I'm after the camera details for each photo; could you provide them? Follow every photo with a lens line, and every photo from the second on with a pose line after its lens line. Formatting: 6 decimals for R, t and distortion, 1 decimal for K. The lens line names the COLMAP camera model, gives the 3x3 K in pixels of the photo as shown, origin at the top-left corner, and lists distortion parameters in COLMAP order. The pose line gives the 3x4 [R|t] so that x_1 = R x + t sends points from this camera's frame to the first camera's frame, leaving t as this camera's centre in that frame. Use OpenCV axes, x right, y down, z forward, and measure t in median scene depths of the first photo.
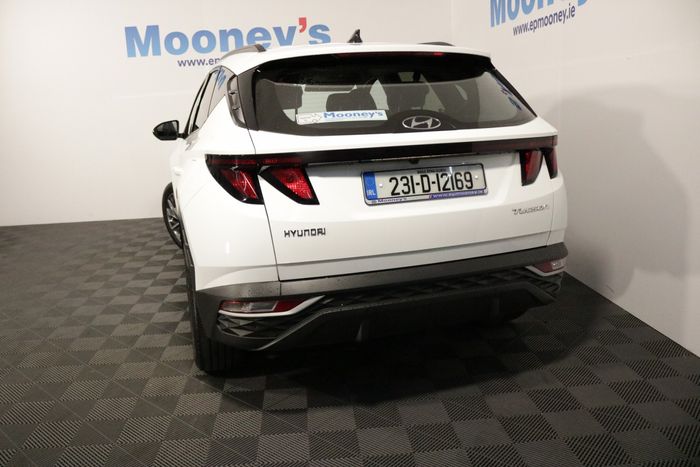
lens RADIAL K [[571.5, 0, 342.6], [0, 571.5, 237.4], [0, 0, 1]] dist [-0.143623, 0.093093]
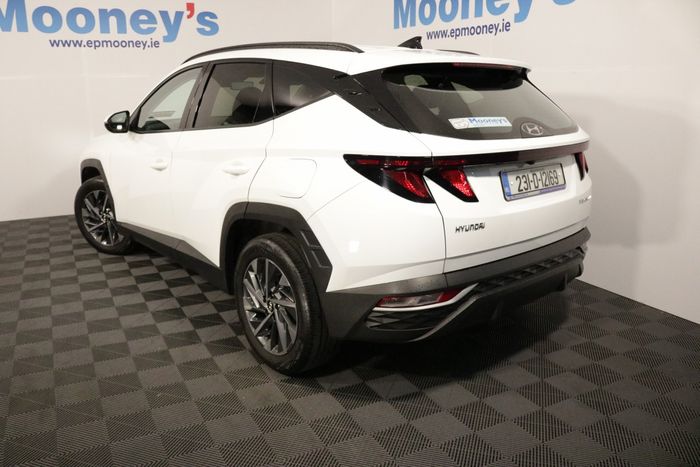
lens RADIAL K [[571.5, 0, 342.5], [0, 571.5, 236.6], [0, 0, 1]] dist [-0.143623, 0.093093]
pose [[0.920470, -0.058196, 0.386456, -0.581873], [0.049927, 0.998259, 0.031411, -0.030604], [-0.387612, -0.009618, 0.921773, 0.066543]]
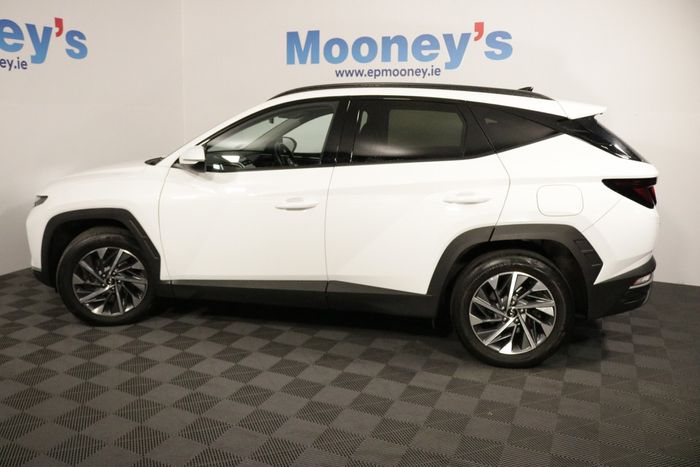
lens RADIAL K [[571.5, 0, 344.9], [0, 571.5, 229.7], [0, 0, 1]] dist [-0.143623, 0.093093]
pose [[0.480403, -0.124251, 0.868202, -1.544480], [0.166421, 0.984844, 0.048858, -0.177286], [-0.861114, 0.121016, 0.493800, 0.802029]]
